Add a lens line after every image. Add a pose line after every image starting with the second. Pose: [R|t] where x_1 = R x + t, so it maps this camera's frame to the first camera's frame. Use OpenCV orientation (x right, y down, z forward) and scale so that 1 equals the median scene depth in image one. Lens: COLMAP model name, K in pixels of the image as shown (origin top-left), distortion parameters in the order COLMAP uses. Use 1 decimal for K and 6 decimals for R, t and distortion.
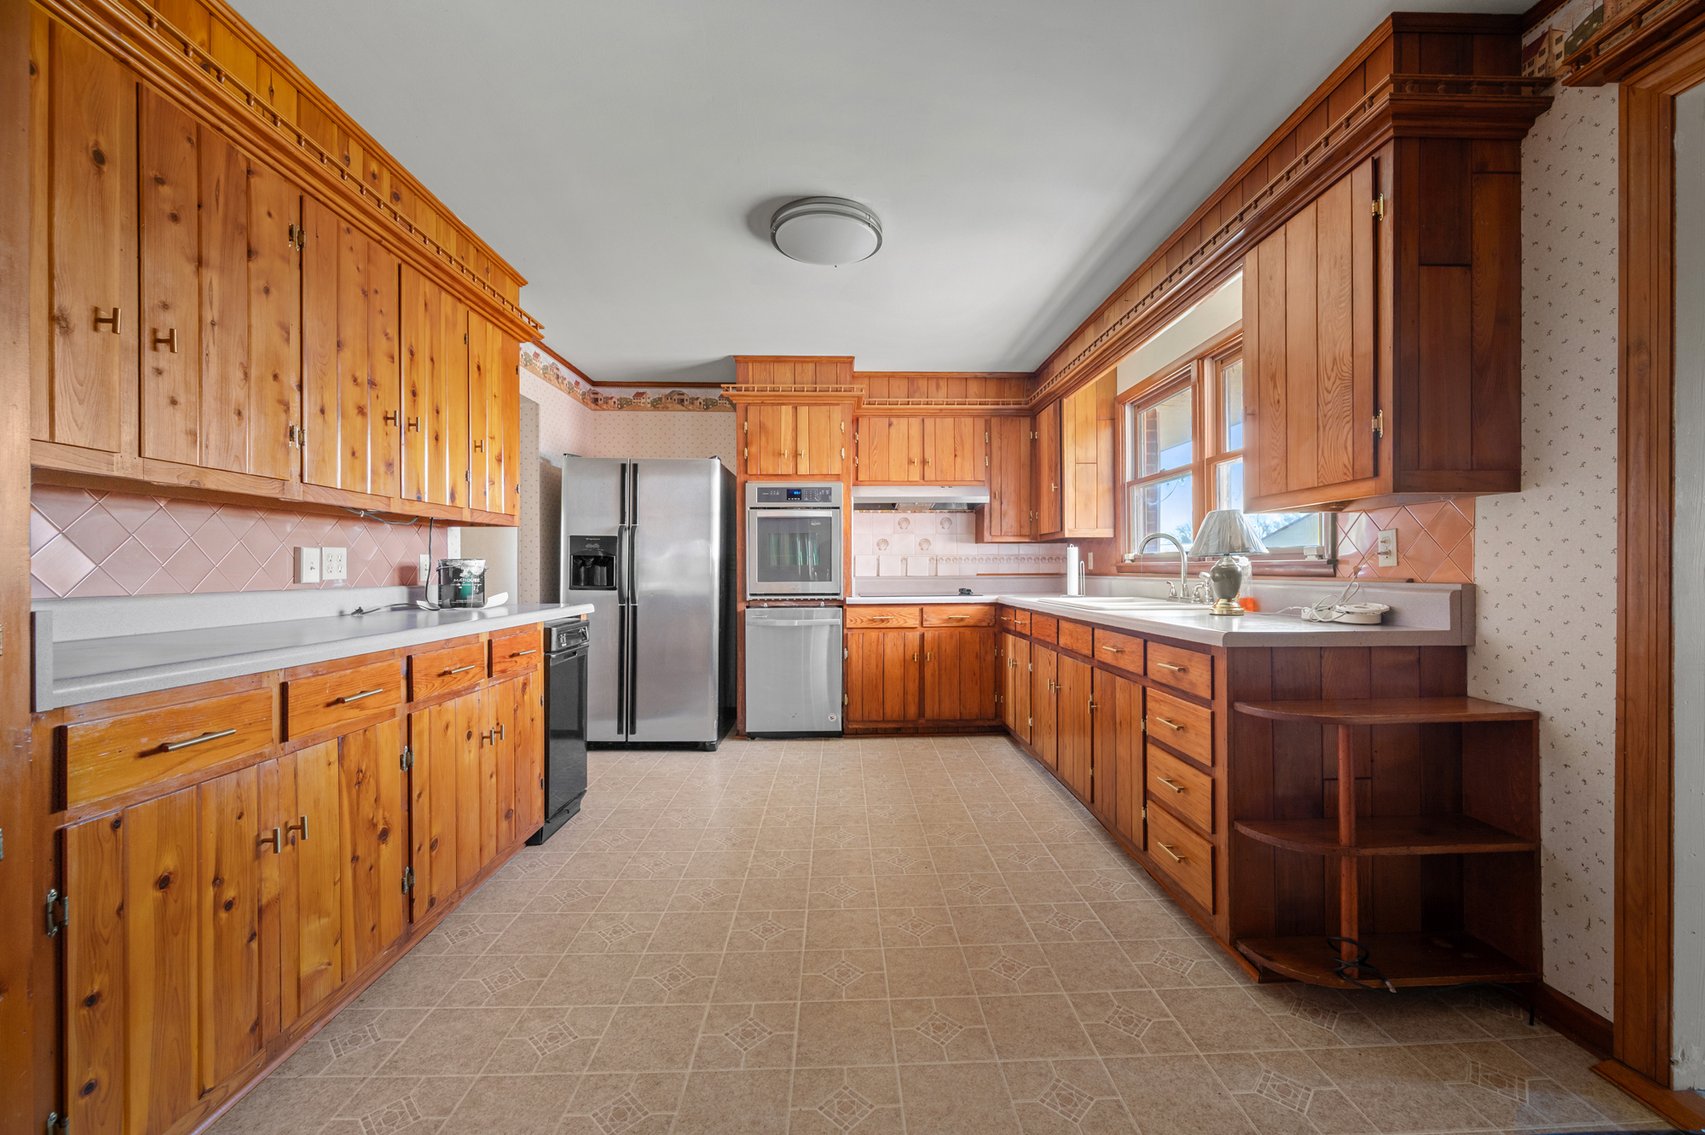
lens RADIAL K [[685.3, 0, 861.5], [0, 685.3, 569.3], [0, 0, 1]] dist [0.001716, -0.000179]
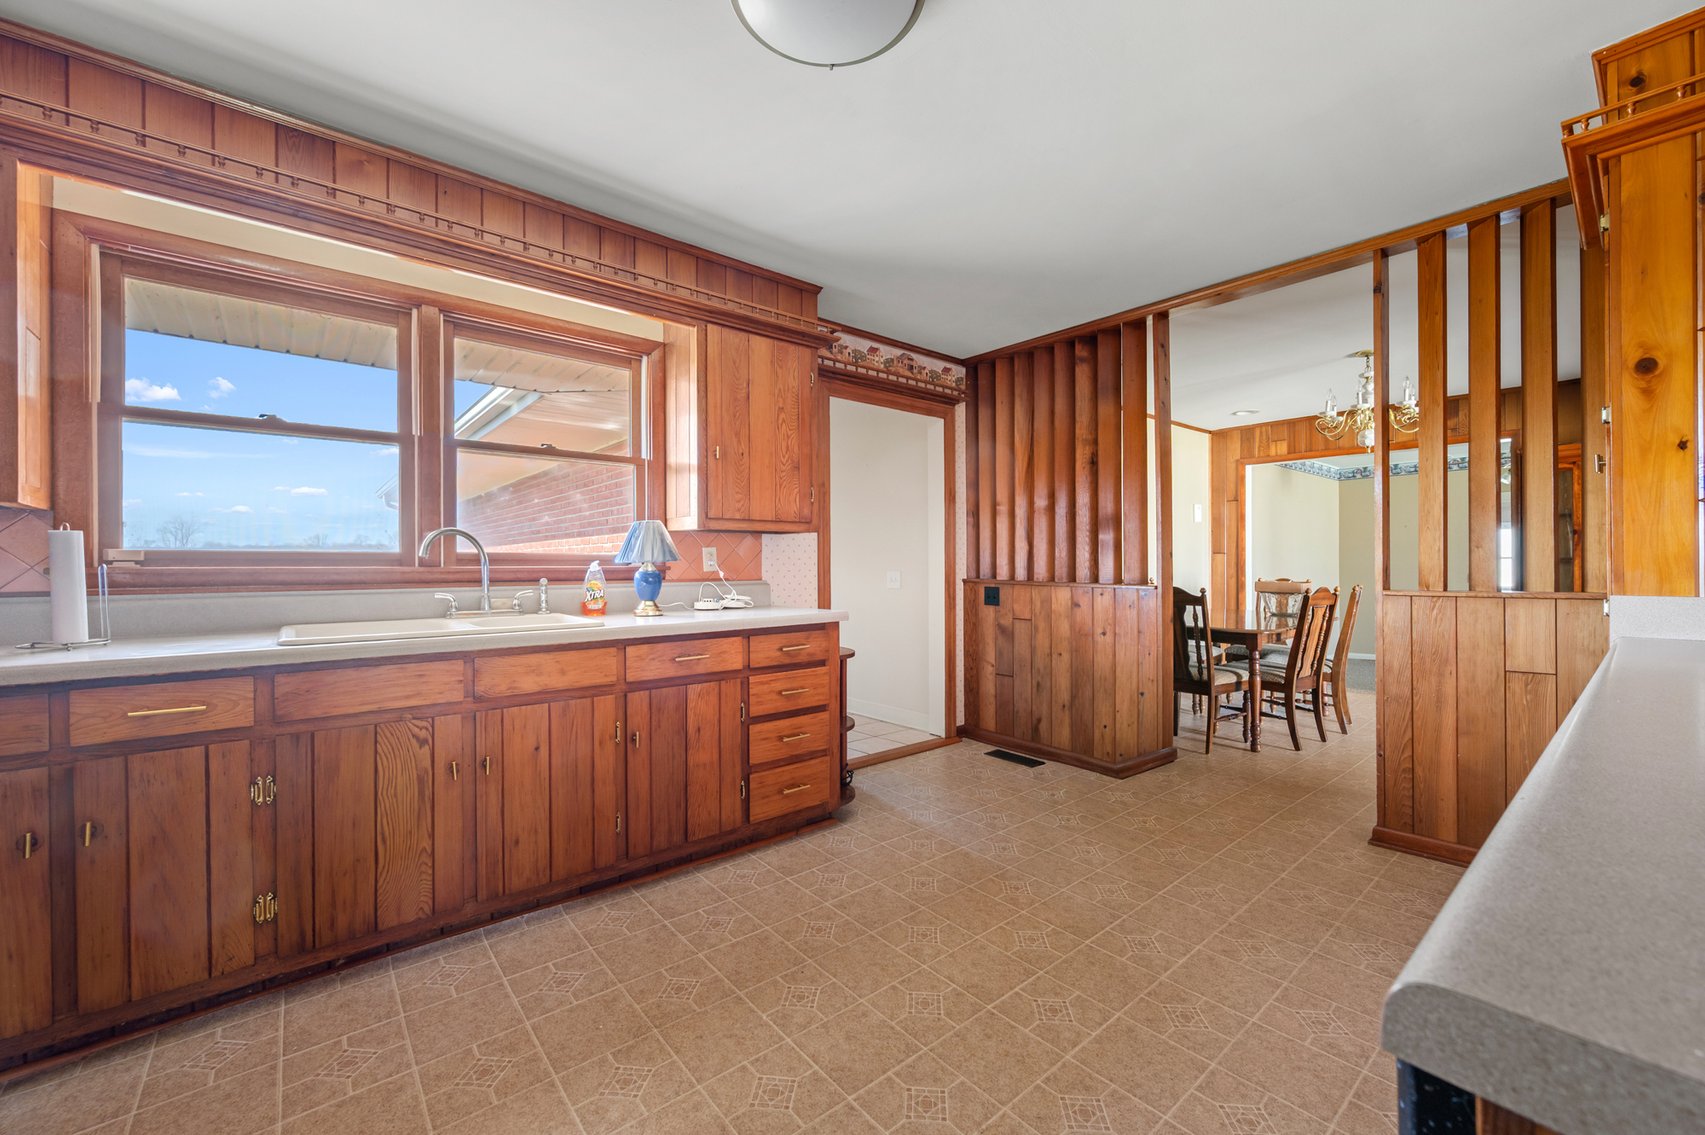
lens RADIAL K [[685.3, 0, 855.5], [0, 685.3, 563.6], [0, 0, 1]] dist [0.001716, -0.000179]
pose [[-0.624528, 0.006011, 0.780979, -0.599836], [0.005681, 0.999979, -0.003153, -0.013225], [-0.780982, 0.002468, -0.624549, 1.600523]]
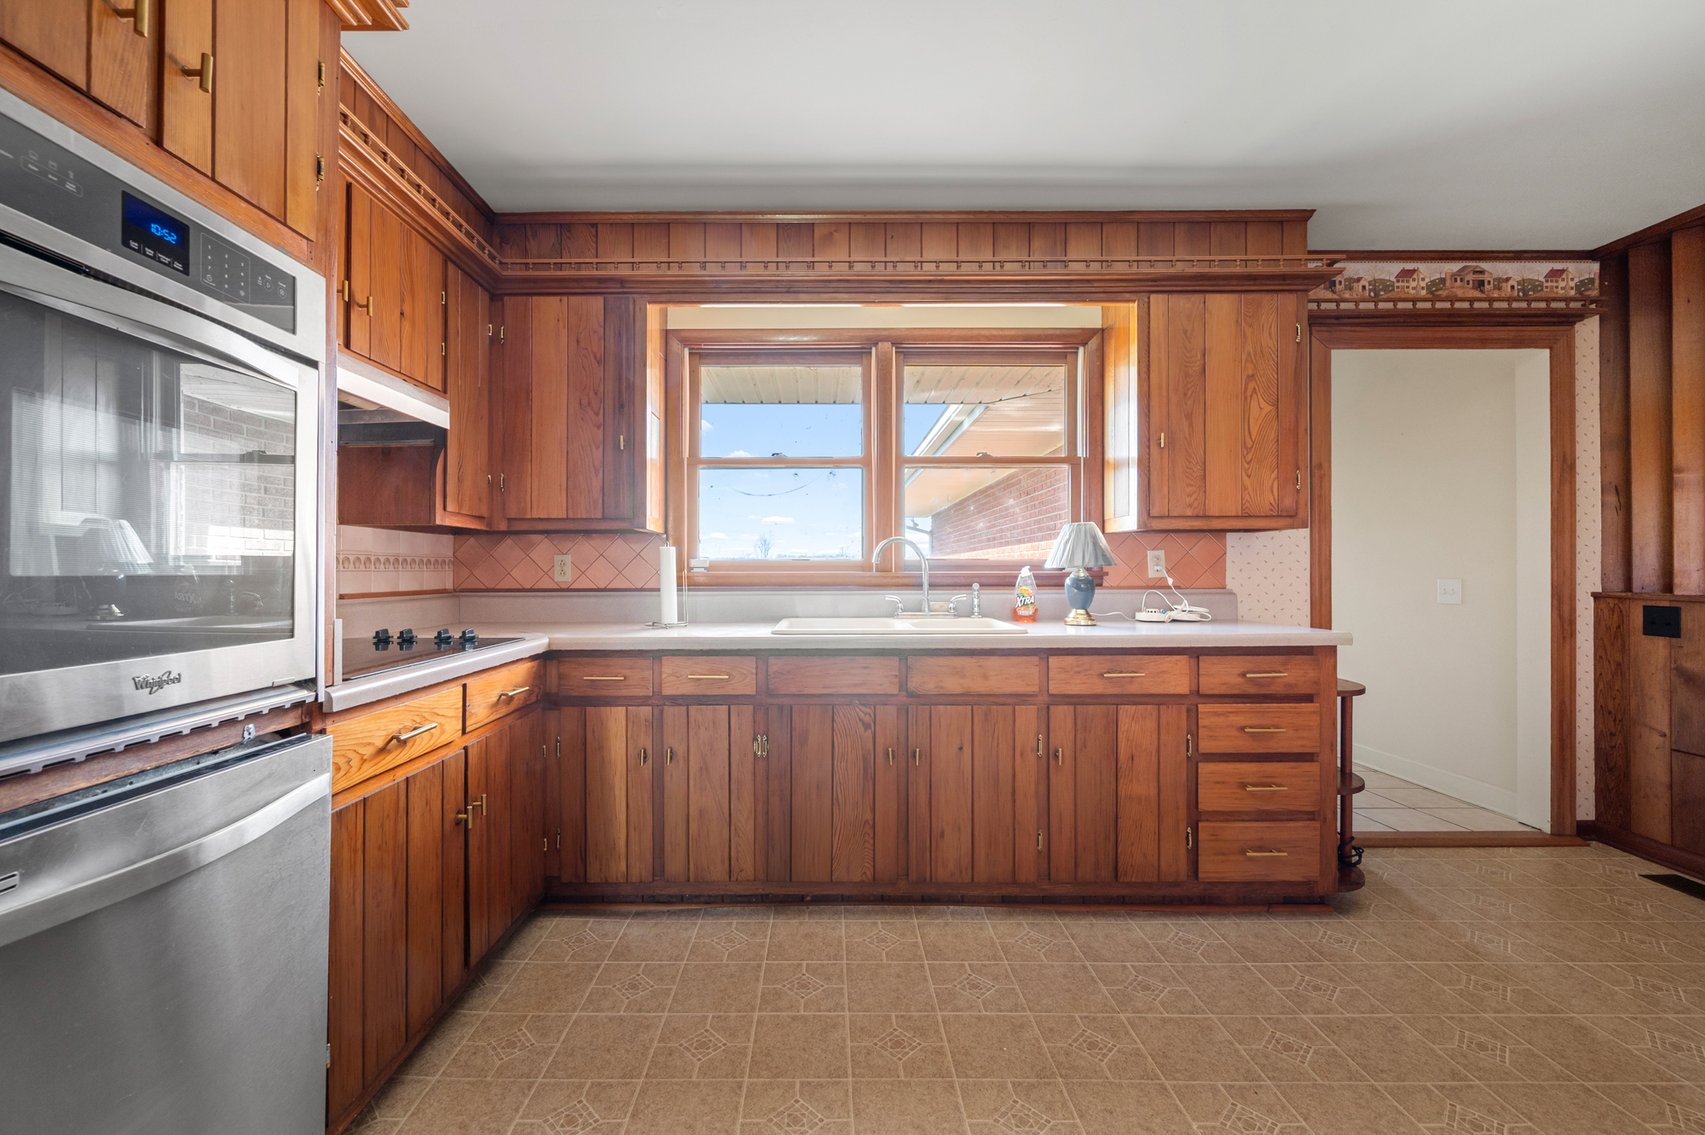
lens RADIAL K [[685.3, 0, 856.4], [0, 685.3, 569.9], [0, 0, 1]] dist [0.001716, -0.000179]
pose [[0.029507, 0.005767, 0.999548, -0.565627], [0.003251, 0.999978, -0.005865, -0.012182], [-0.999559, 0.003423, 0.029488, 1.476420]]
